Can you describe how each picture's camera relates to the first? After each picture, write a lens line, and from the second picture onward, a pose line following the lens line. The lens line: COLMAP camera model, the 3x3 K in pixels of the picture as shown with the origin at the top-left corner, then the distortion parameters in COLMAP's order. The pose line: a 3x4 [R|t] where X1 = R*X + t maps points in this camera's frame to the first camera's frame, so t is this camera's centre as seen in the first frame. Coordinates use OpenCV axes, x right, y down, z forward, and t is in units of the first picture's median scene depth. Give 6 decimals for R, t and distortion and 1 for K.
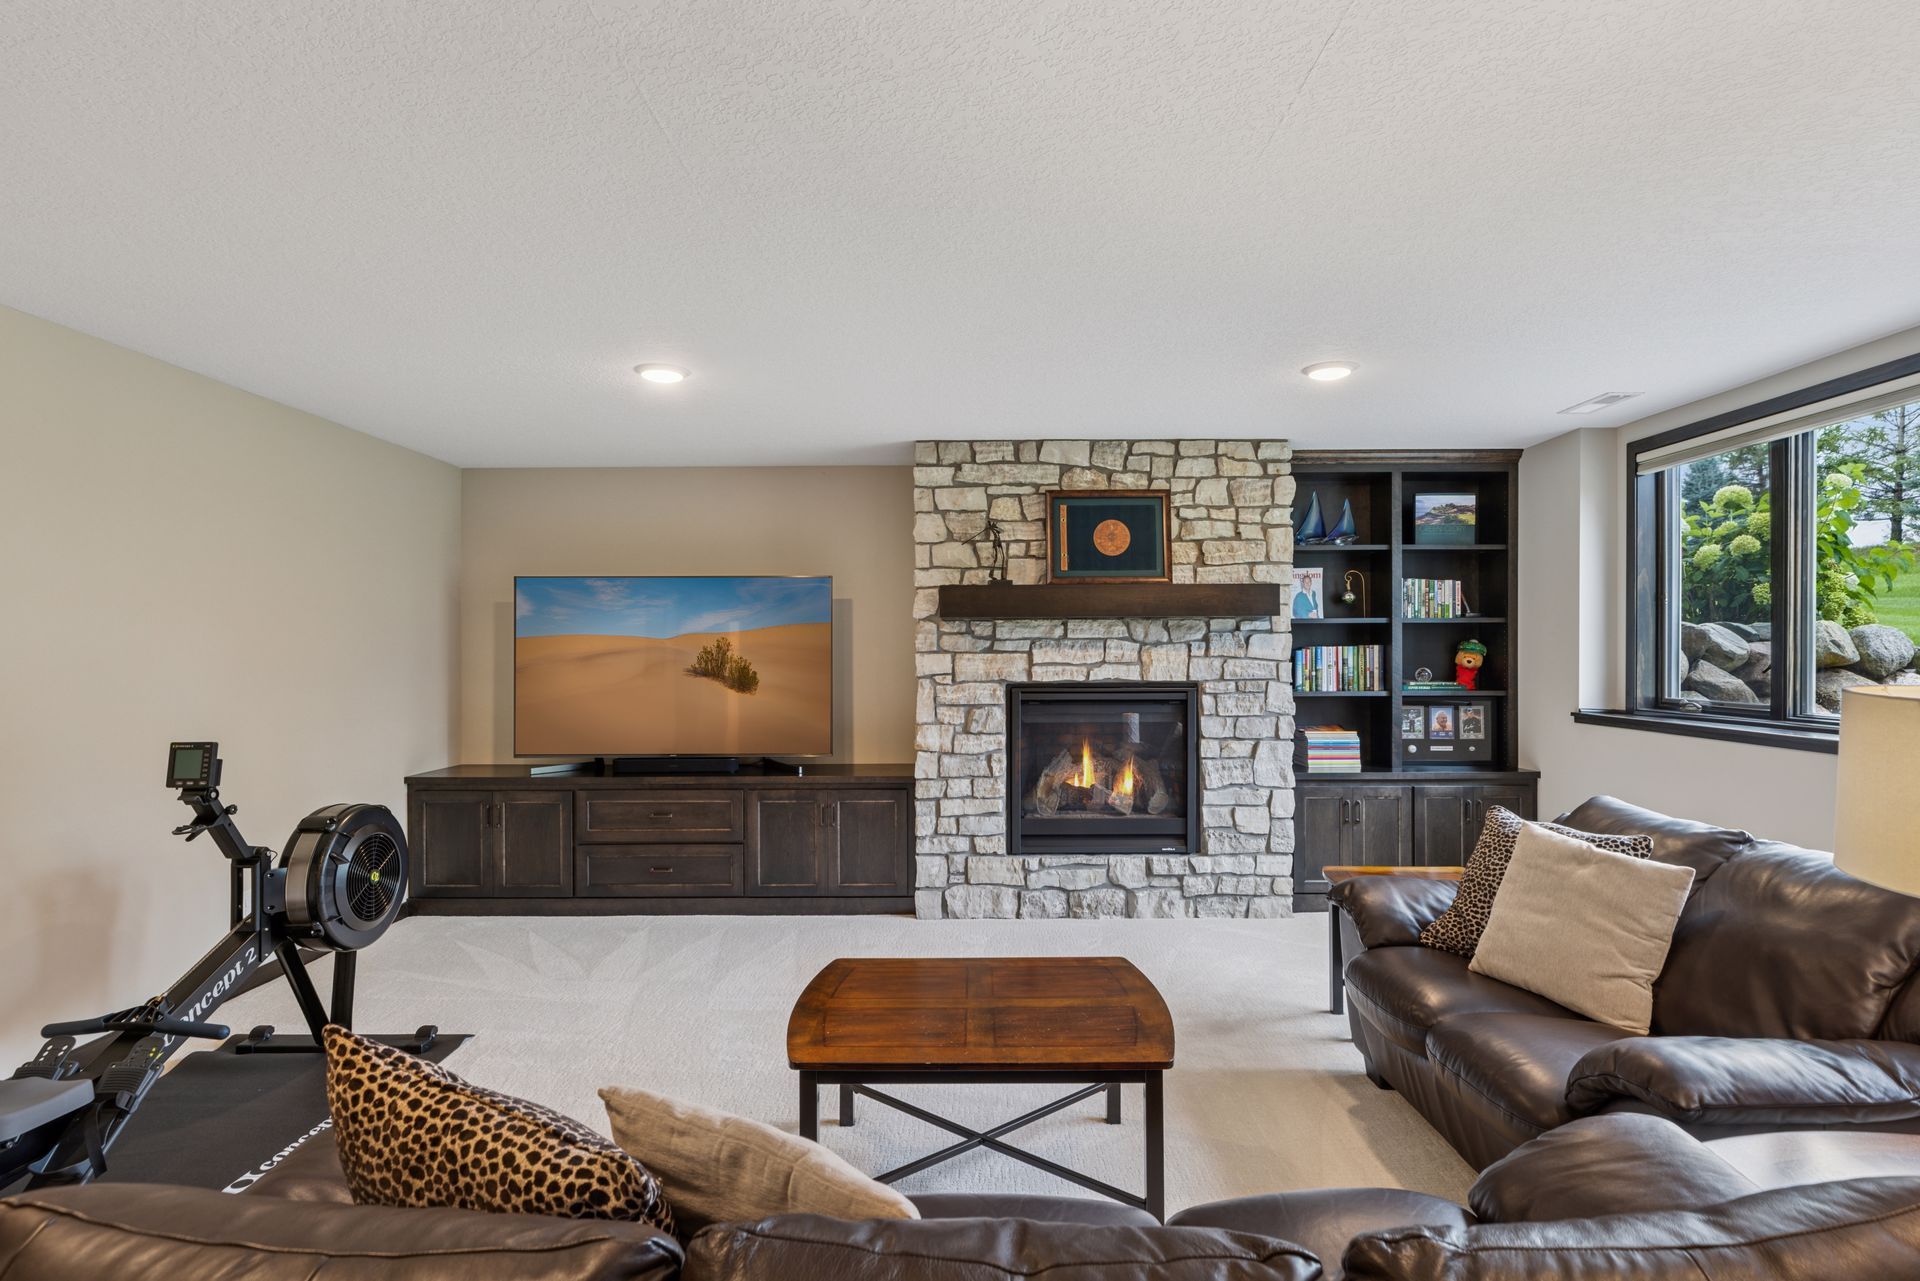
lens RADIAL K [[1101.7, 0, 978.7], [0, 1101.7, 669.4], [0, 0, 1]] dist [0.001747, 0.003337]
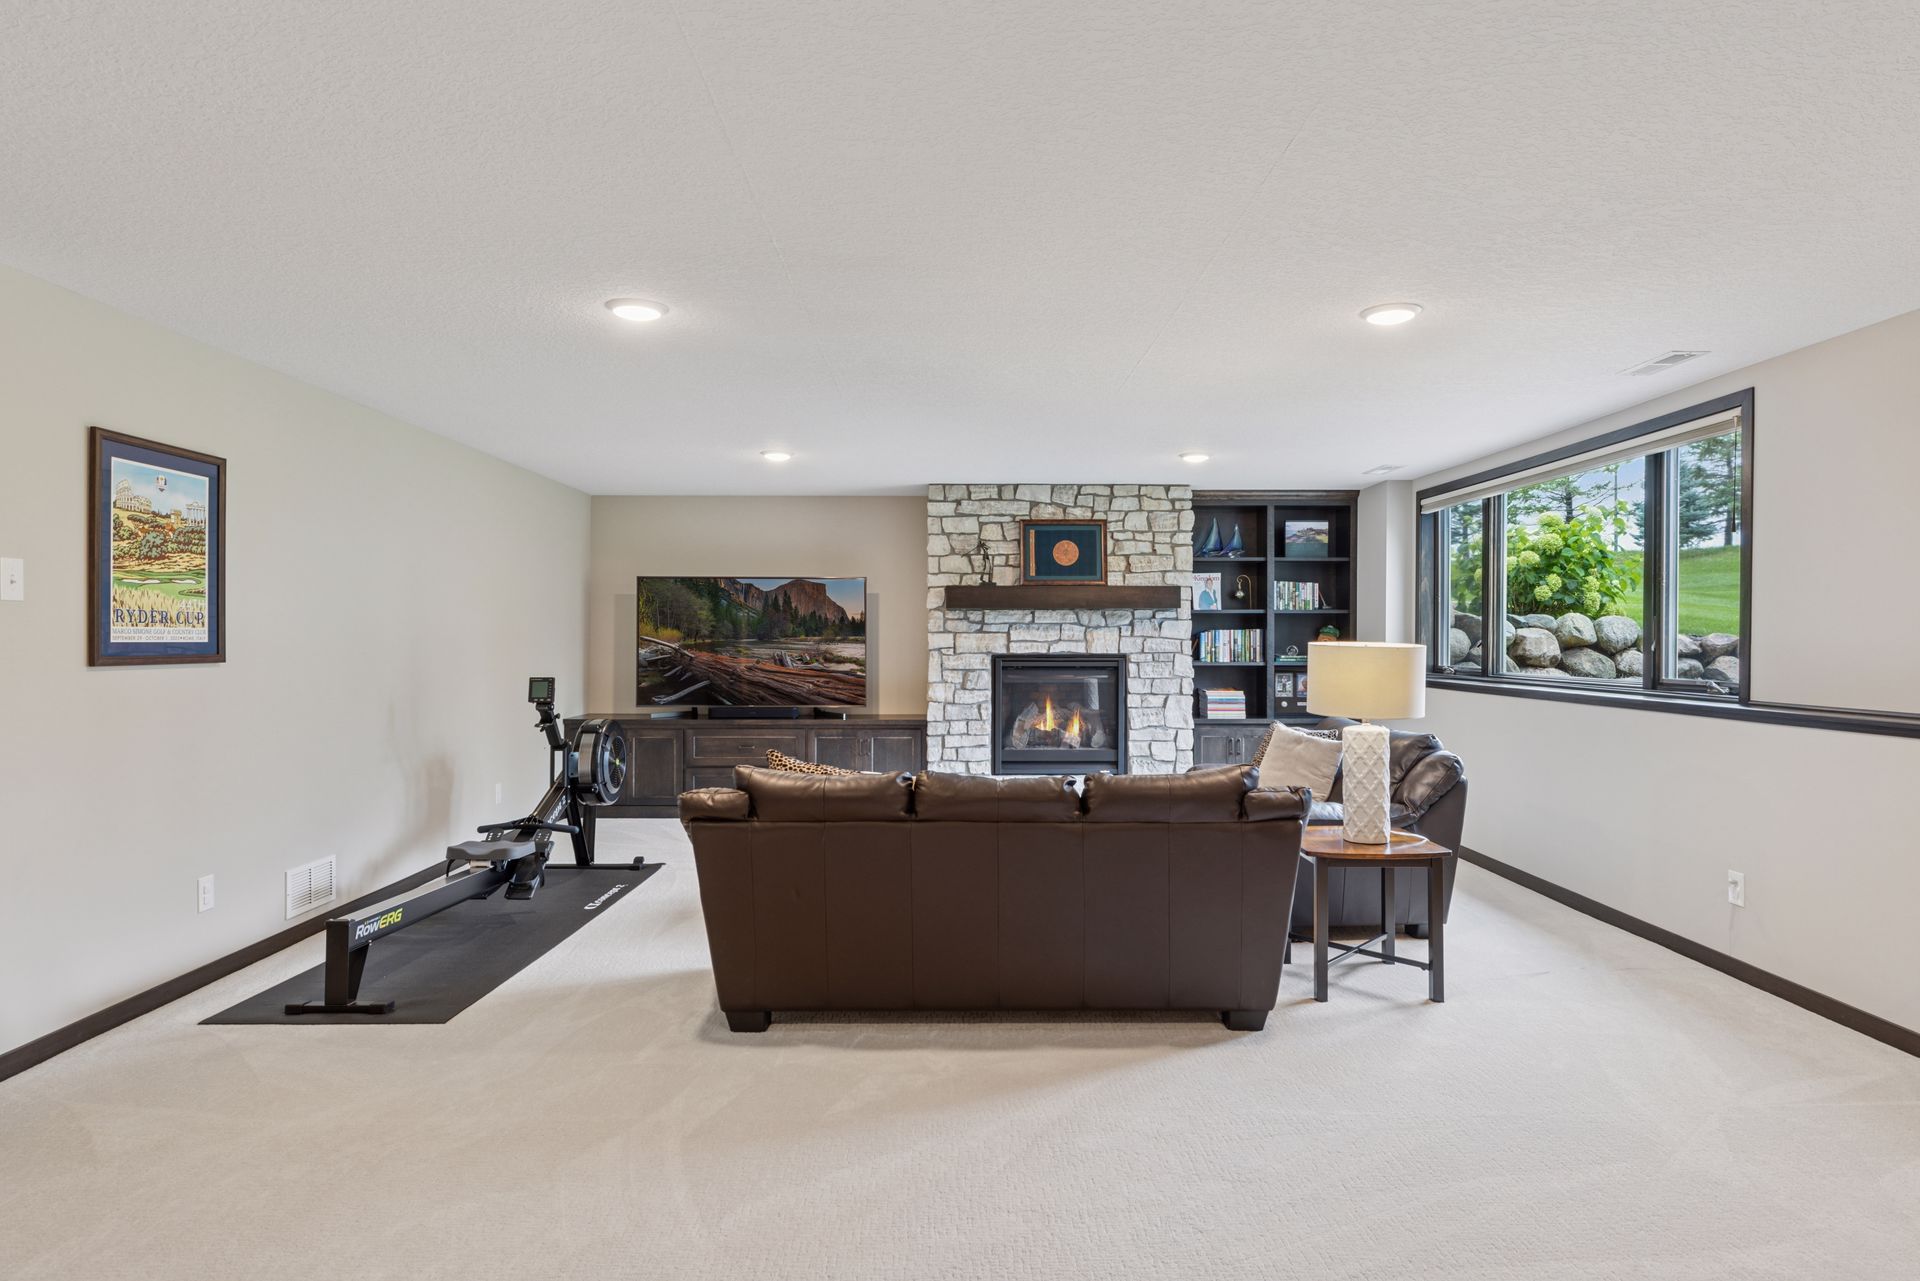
lens RADIAL K [[1304.1, 0, 967.9], [0, 1304.1, 653.9], [0, 0, 1]] dist [0.059971, 0.000528]
pose [[0.999918, 0.005122, 0.011743, -0.025578], [-0.005062, 0.999974, -0.005089, 0.020787], [-0.011769, 0.005029, 0.999918, -0.687831]]
